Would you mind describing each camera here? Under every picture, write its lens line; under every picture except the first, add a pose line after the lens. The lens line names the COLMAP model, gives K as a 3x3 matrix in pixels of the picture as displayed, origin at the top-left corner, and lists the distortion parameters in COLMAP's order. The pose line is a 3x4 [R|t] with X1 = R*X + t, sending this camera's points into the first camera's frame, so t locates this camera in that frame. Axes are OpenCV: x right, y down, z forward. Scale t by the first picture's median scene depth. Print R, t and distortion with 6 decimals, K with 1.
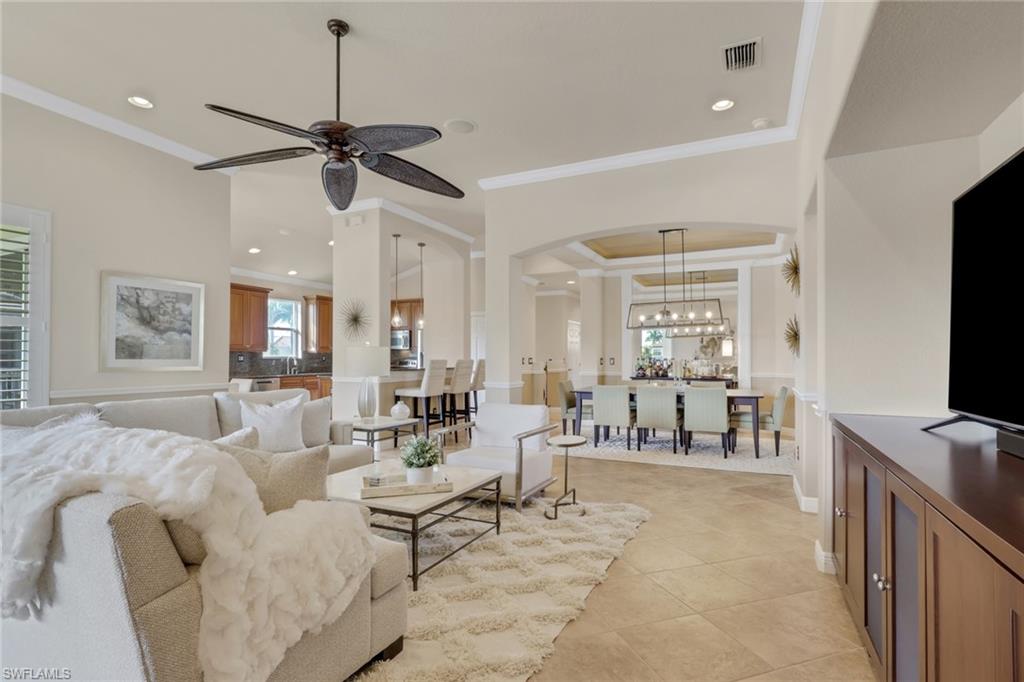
lens RADIAL K [[499.4, 0, 517.3], [0, 499.4, 350.1], [0, 0, 1]] dist [0.015787, 0.000115]
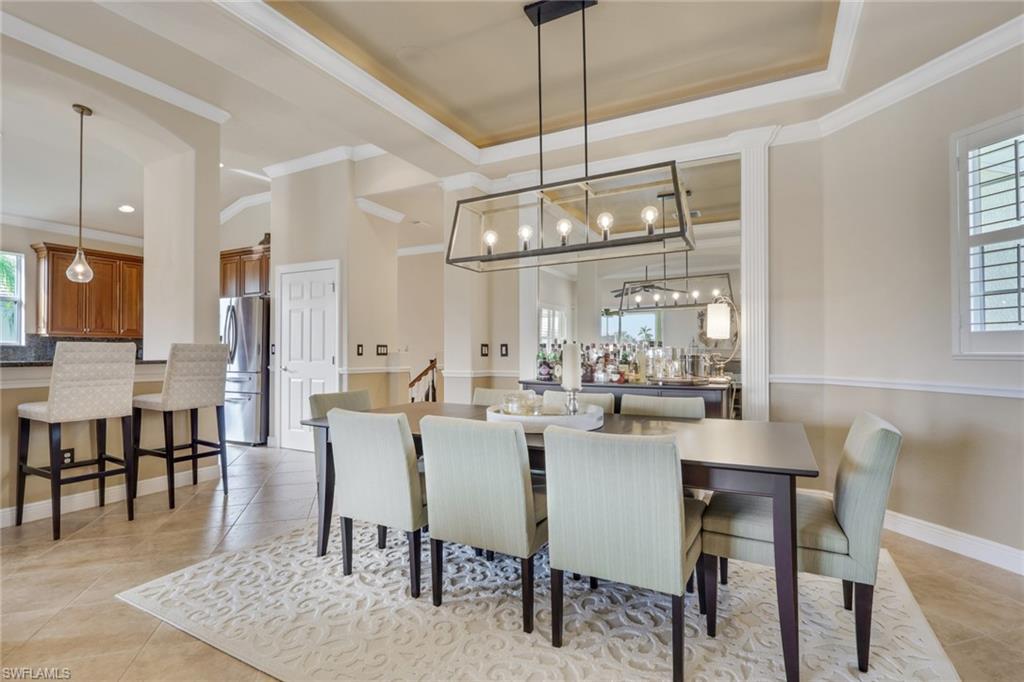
lens RADIAL K [[484.2, 0, 514.8], [0, 484.2, 346.7], [0, 0, 1]] dist [-0.000113, 0.000108]
pose [[0.999013, -0.000700, -0.044415, 0.240448], [0.000984, 0.999979, 0.006369, 0.016840], [0.044410, -0.006407, 0.998993, 0.517636]]
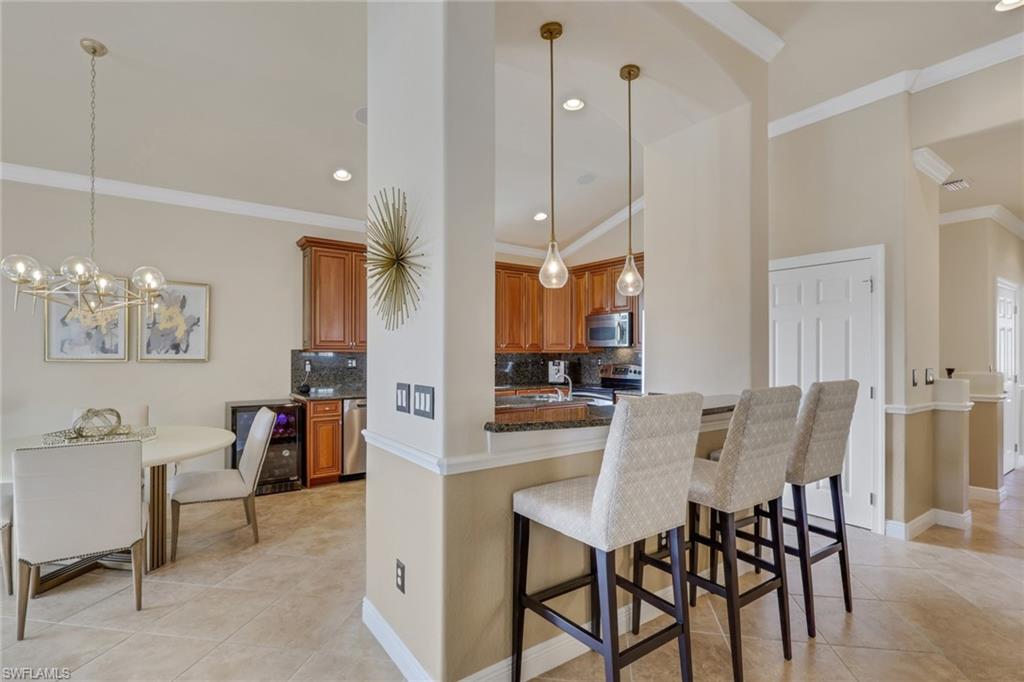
lens RADIAL K [[484.2, 0, 514.8], [0, 484.2, 346.7], [0, 0, 1]] dist [-0.000113, 0.000108]
pose [[0.873618, -0.003931, -0.486596, -0.084811], [0.006134, 0.999977, 0.002934, -0.005343], [0.486574, -0.005548, 0.873622, 0.605498]]
